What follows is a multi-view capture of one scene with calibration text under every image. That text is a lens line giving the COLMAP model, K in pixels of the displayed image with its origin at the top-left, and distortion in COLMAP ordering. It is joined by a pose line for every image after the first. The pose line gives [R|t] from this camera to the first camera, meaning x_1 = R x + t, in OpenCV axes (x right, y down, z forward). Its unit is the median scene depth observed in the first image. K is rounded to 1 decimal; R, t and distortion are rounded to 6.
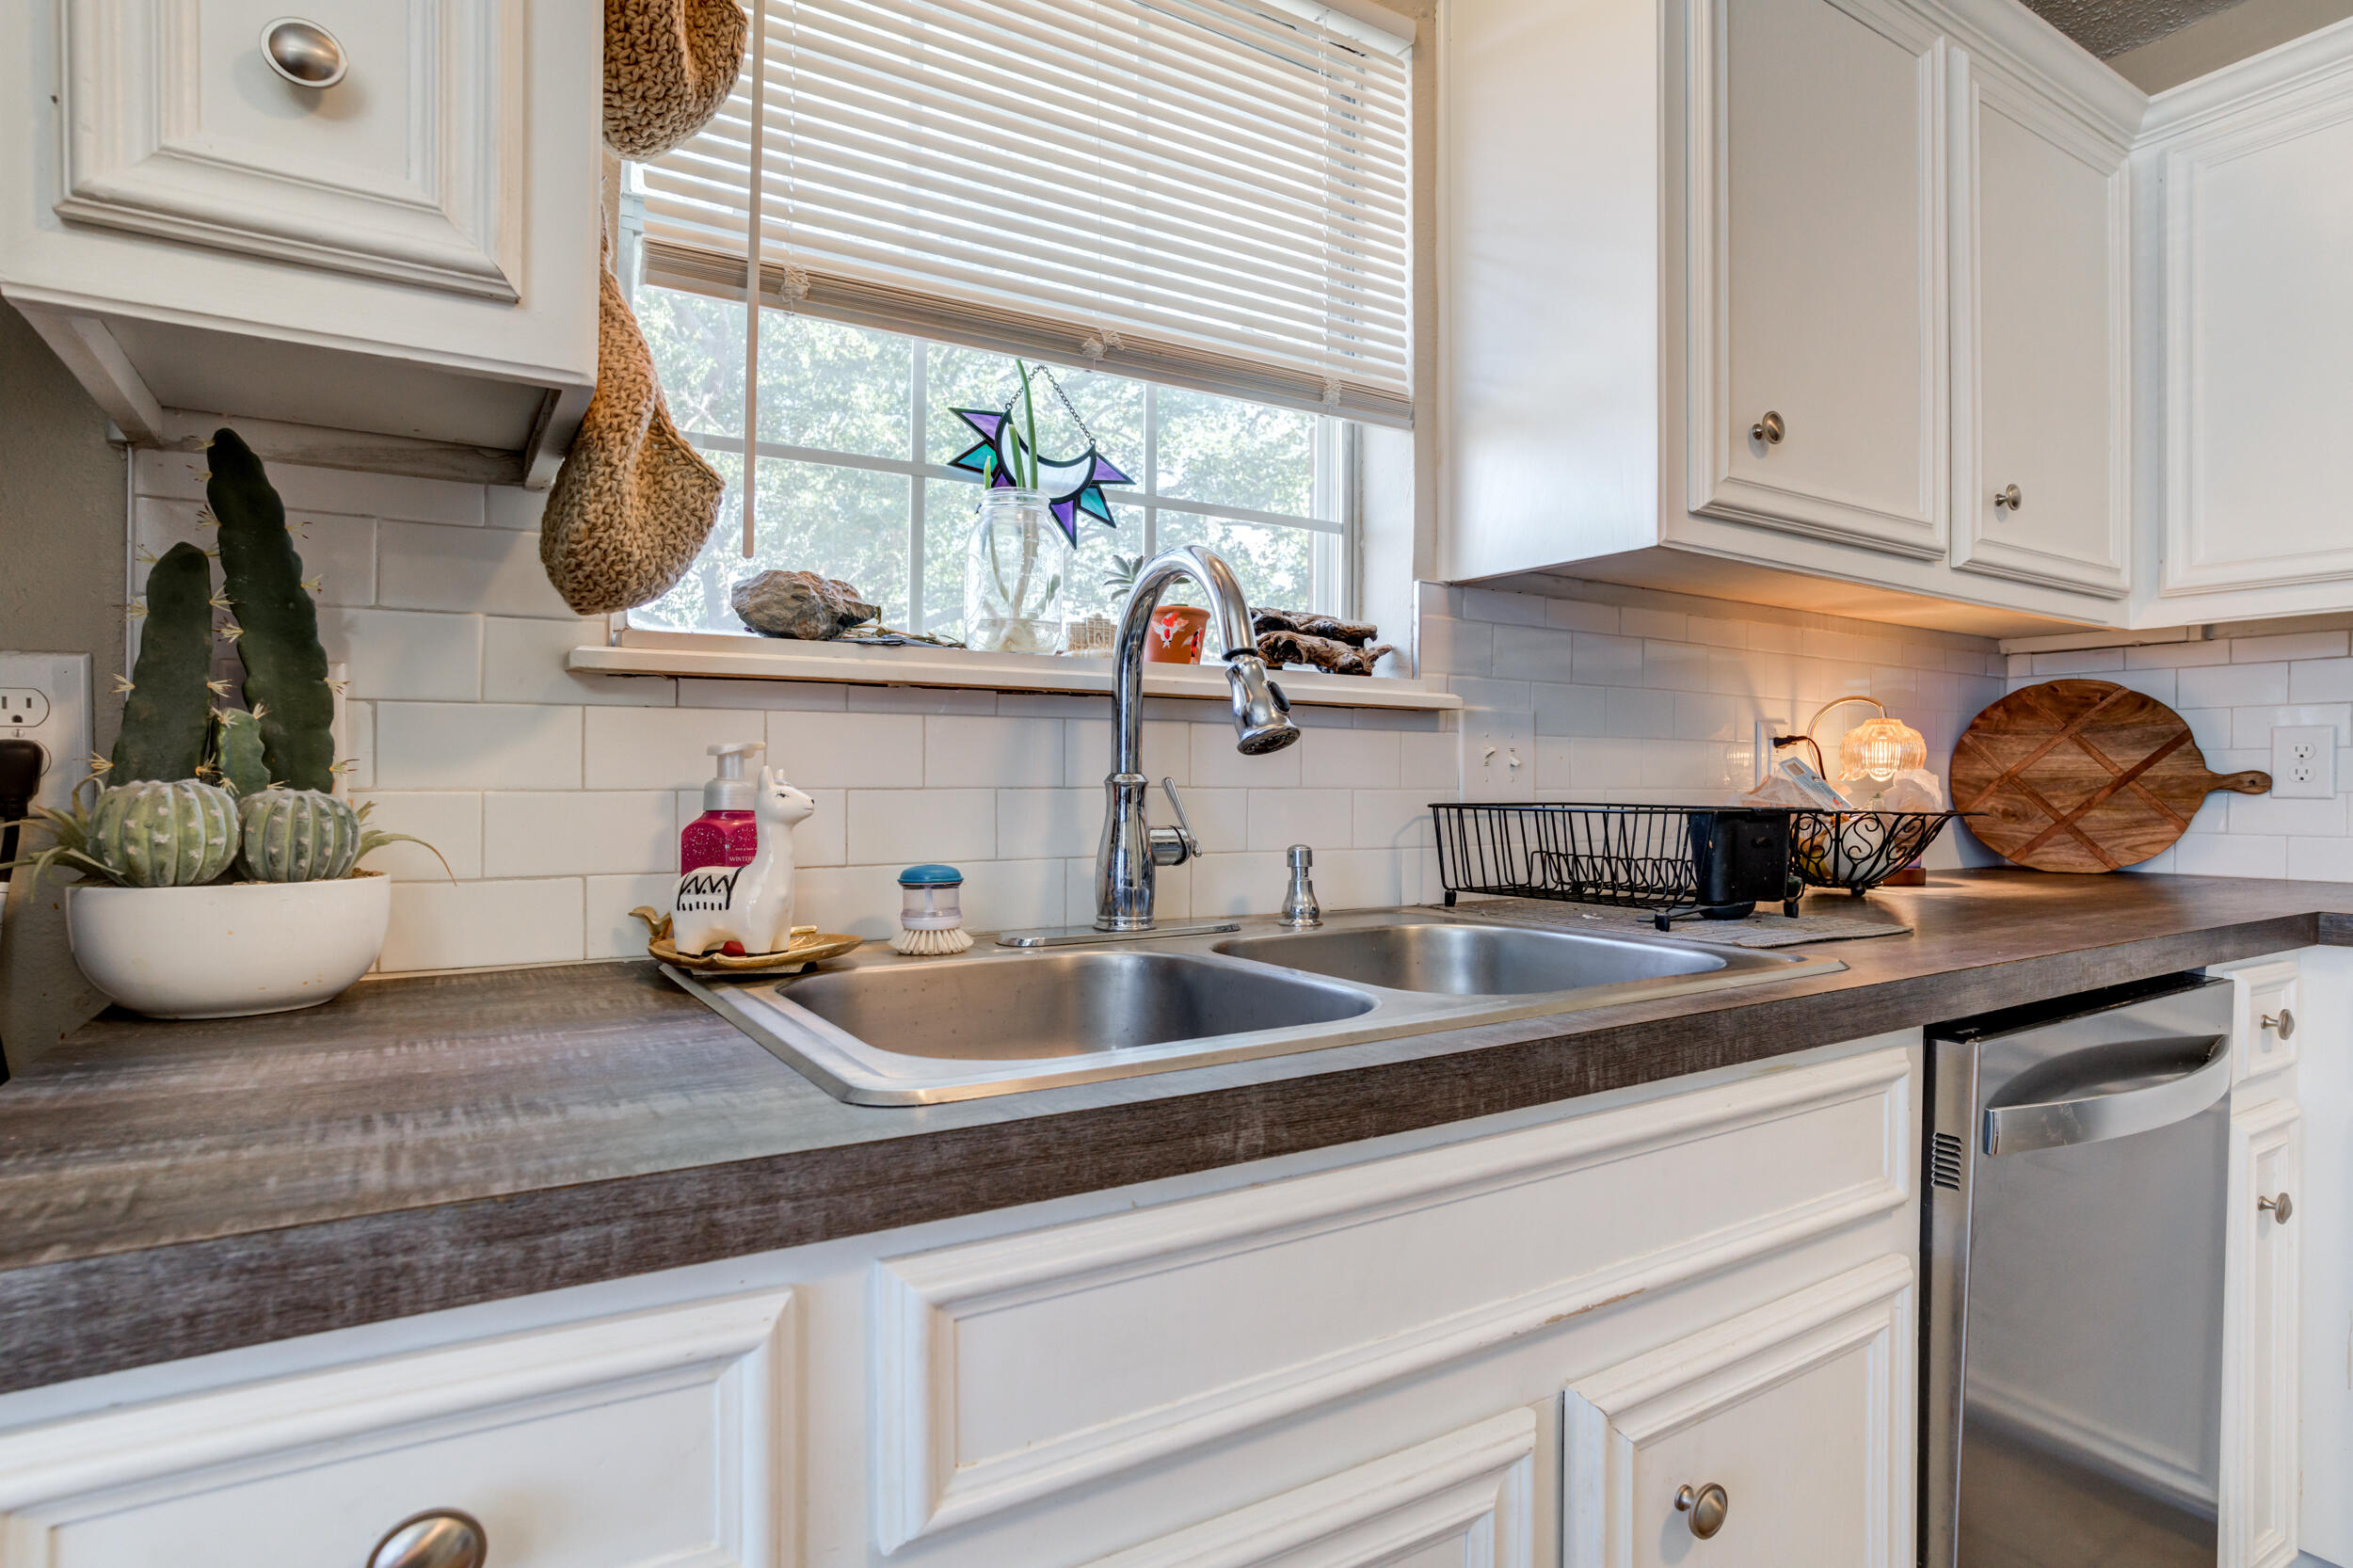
lens RADIAL K [[1166.6, 0, 1281.1], [0, 1166.6, 789.9], [0, 0, 1]] dist [-0.061915, 0.026898]
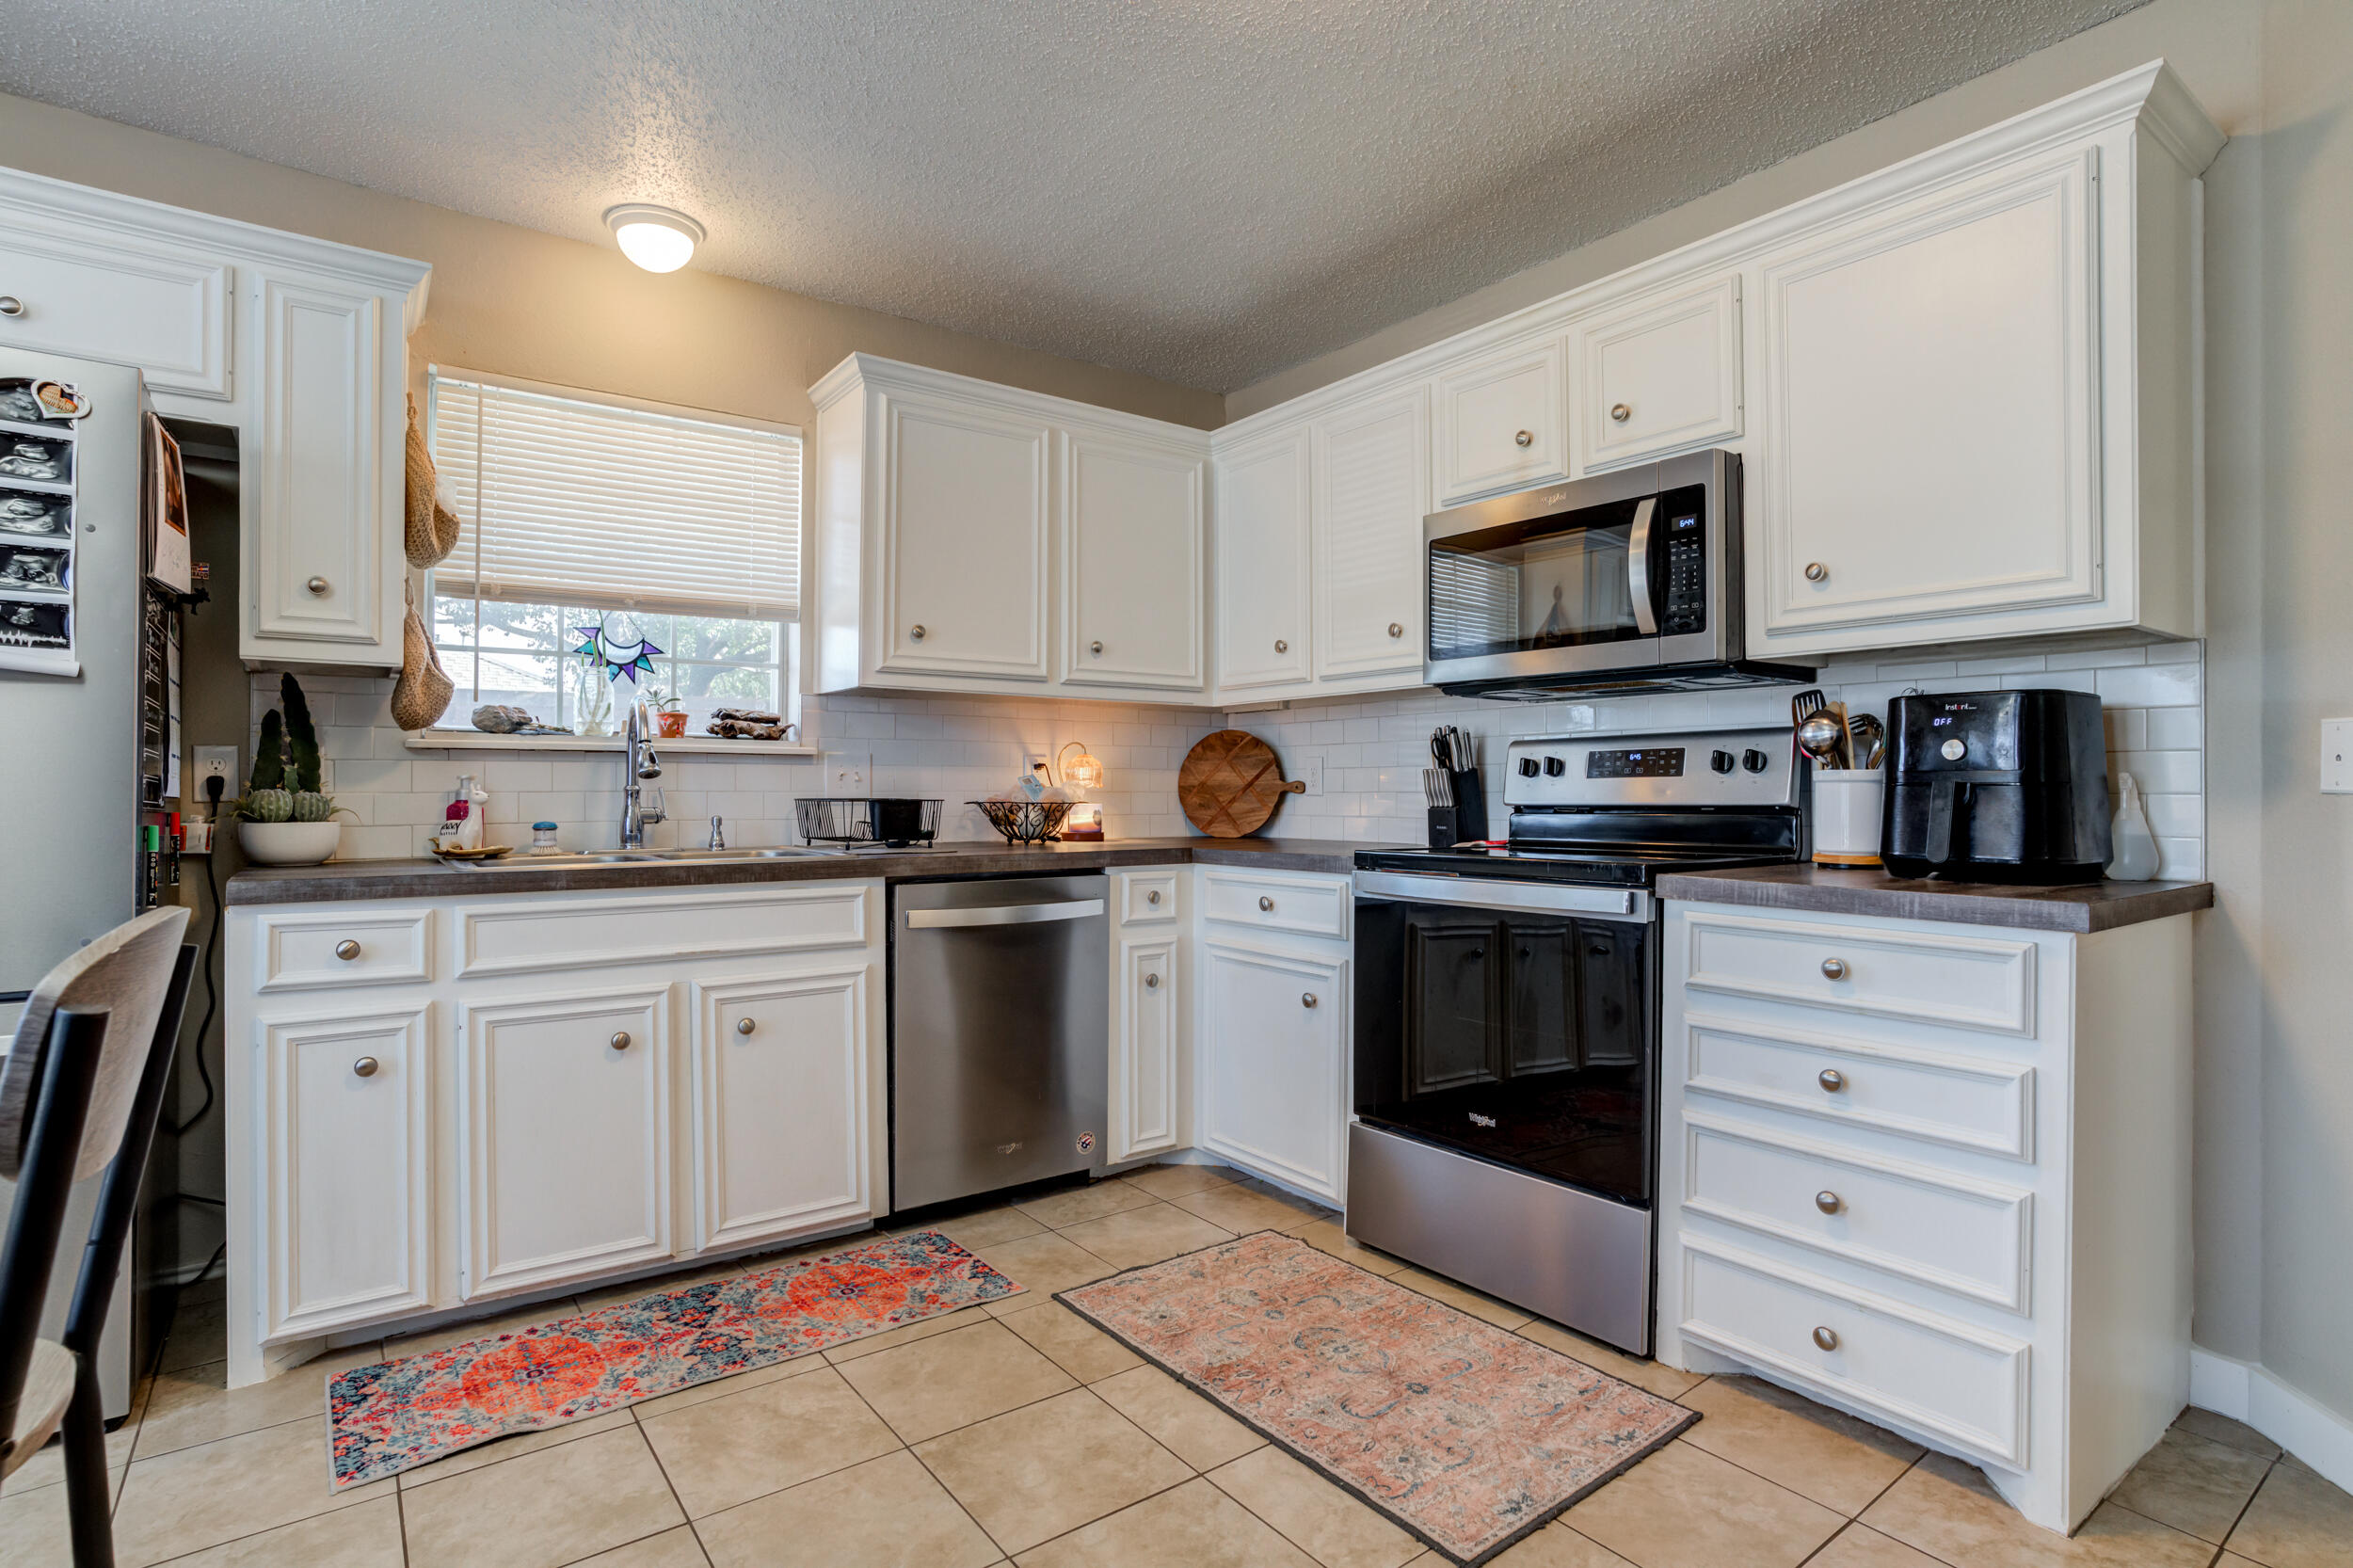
lens RADIAL K [[1166.6, 0, 1165.8], [0, 1166.6, 787.5], [0, 0, 1]] dist [-0.061915, 0.026898]
pose [[0.999462, -0.003020, -0.032653, 1.043481], [0.002787, 0.999970, -0.007171, 0.010378], [0.032673, 0.007076, 0.999441, -1.350494]]
